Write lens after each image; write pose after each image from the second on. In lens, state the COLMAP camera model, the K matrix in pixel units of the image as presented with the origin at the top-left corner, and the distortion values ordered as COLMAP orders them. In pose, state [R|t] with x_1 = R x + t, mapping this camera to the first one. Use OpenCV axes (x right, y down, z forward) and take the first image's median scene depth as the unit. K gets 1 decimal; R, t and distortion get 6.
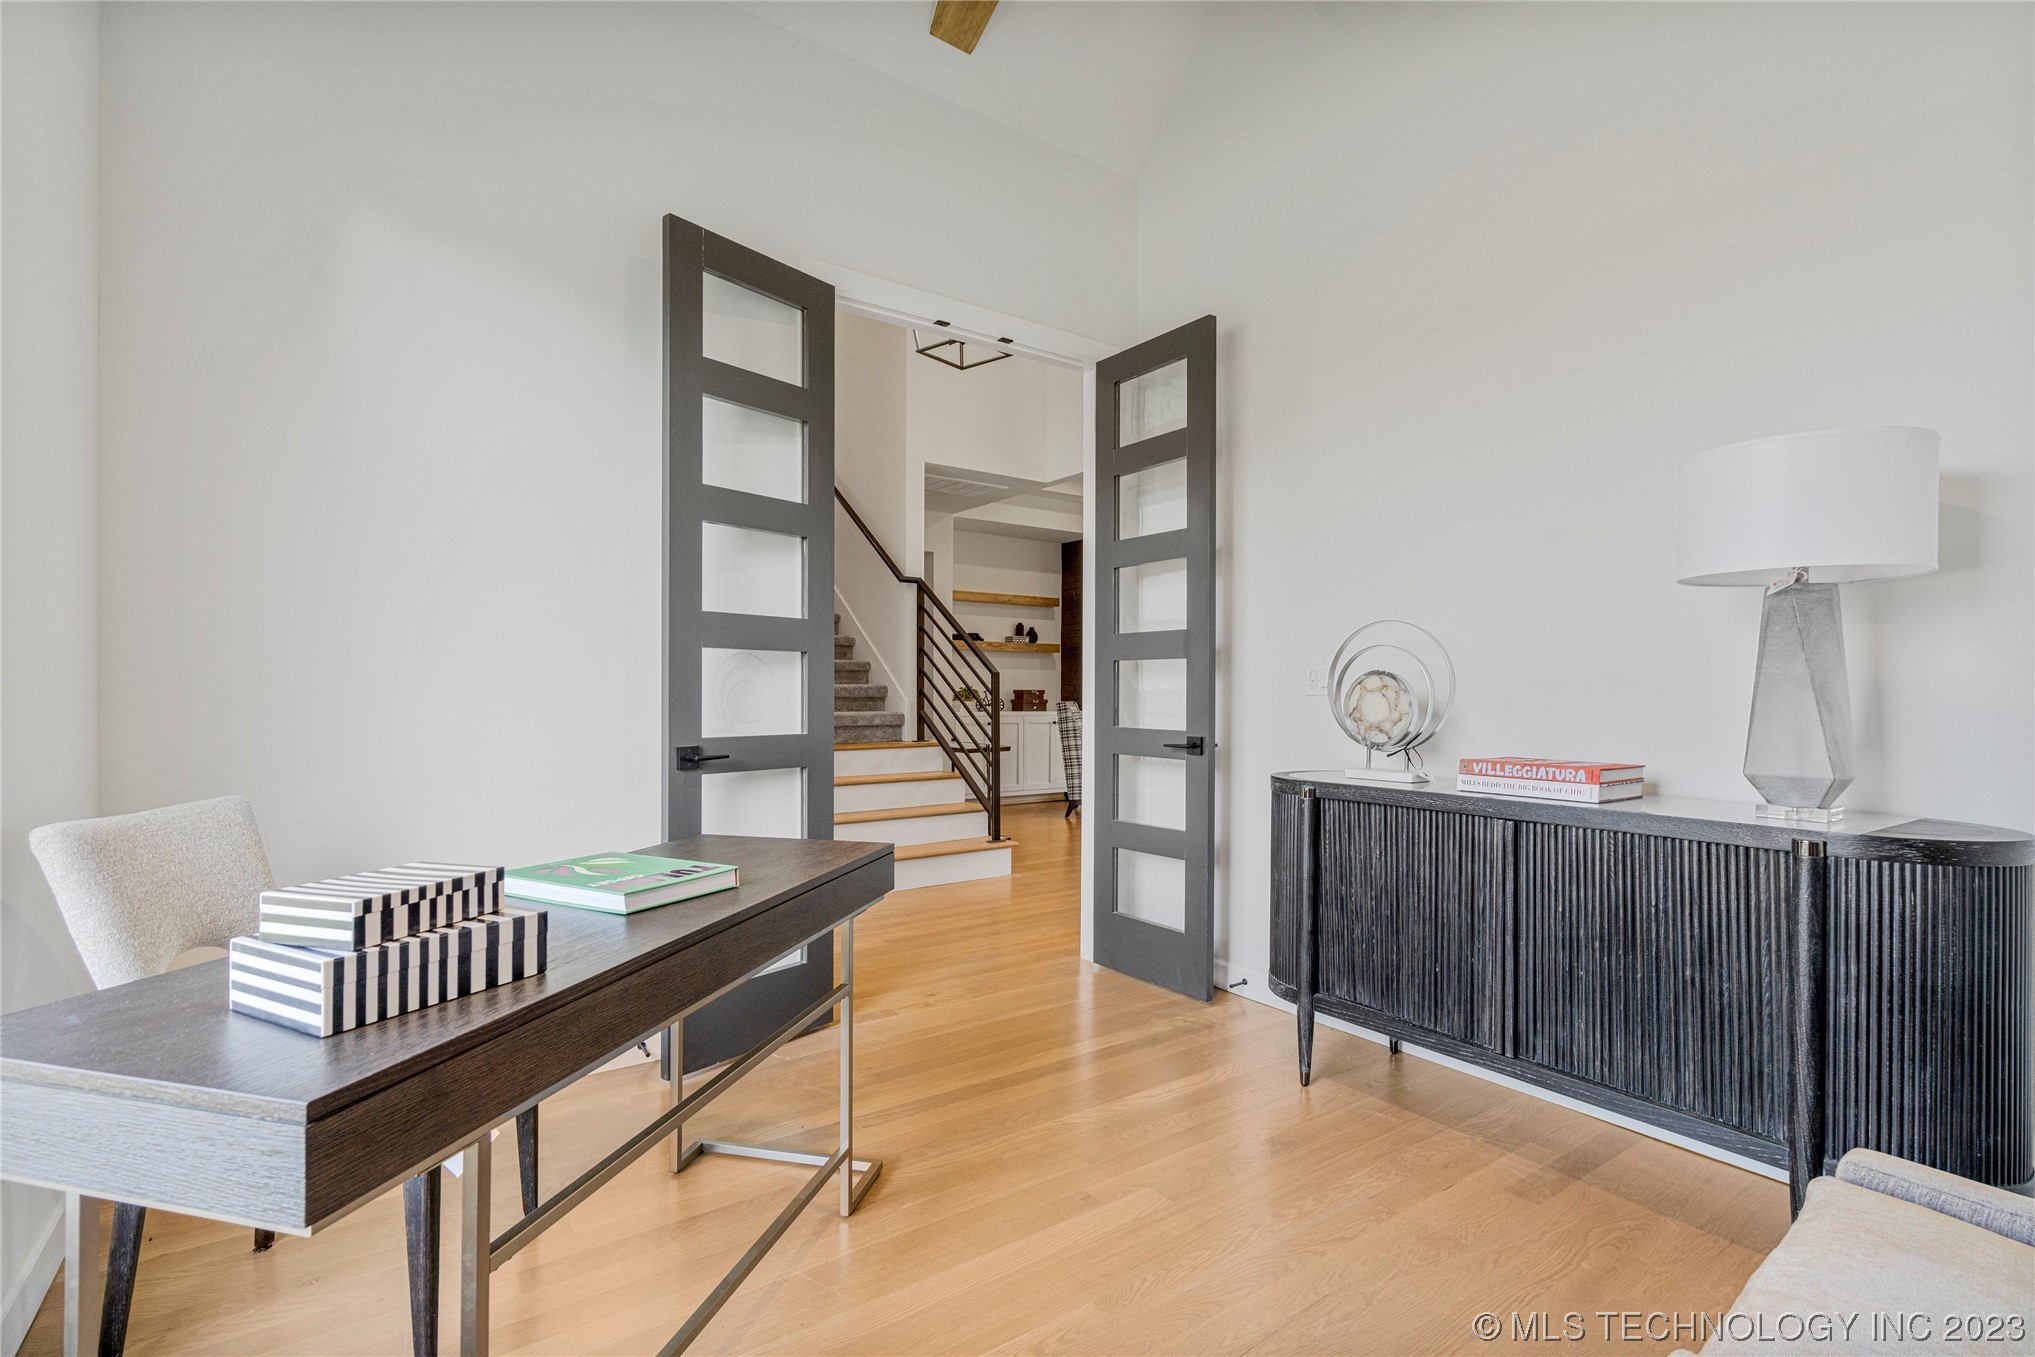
lens RADIAL K [[936.6, 0, 1016.8], [0, 936.6, 679.3], [0, 0, 1]] dist [0.004196, 0.000135]
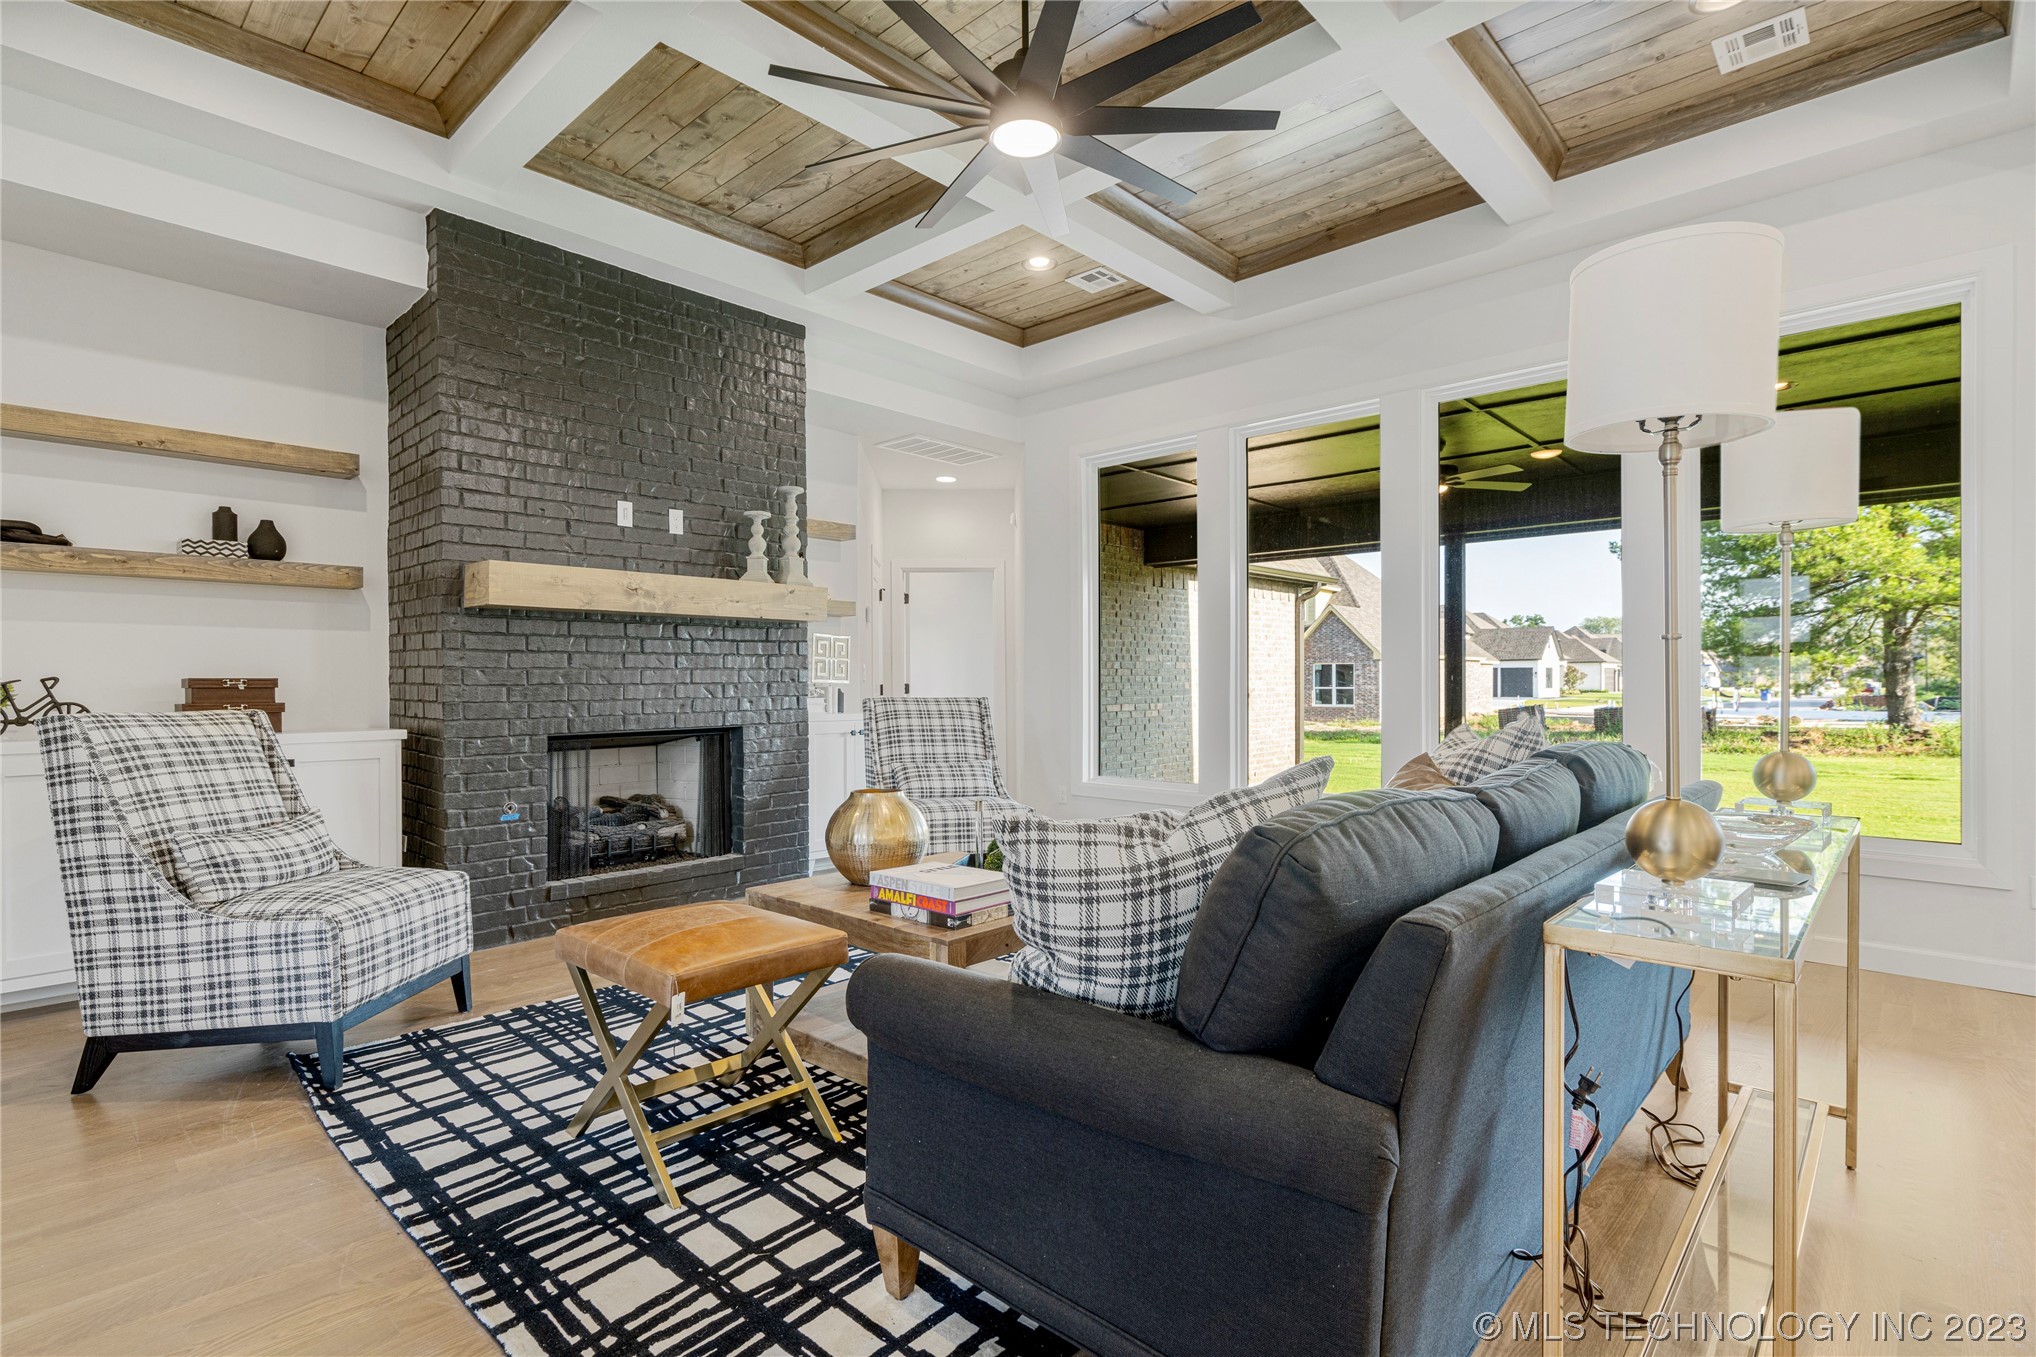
lens RADIAL K [[974.8, 0, 1018.3], [0, 974.8, 679.8], [0, 0, 1]] dist [0.000065, 0.000005]
pose [[0.979002, -0.003336, 0.203822, 0.246058], [0.001370, 0.999951, 0.009785, 0.008192], [-0.203845, -0.009301, 0.978959, 0.528603]]
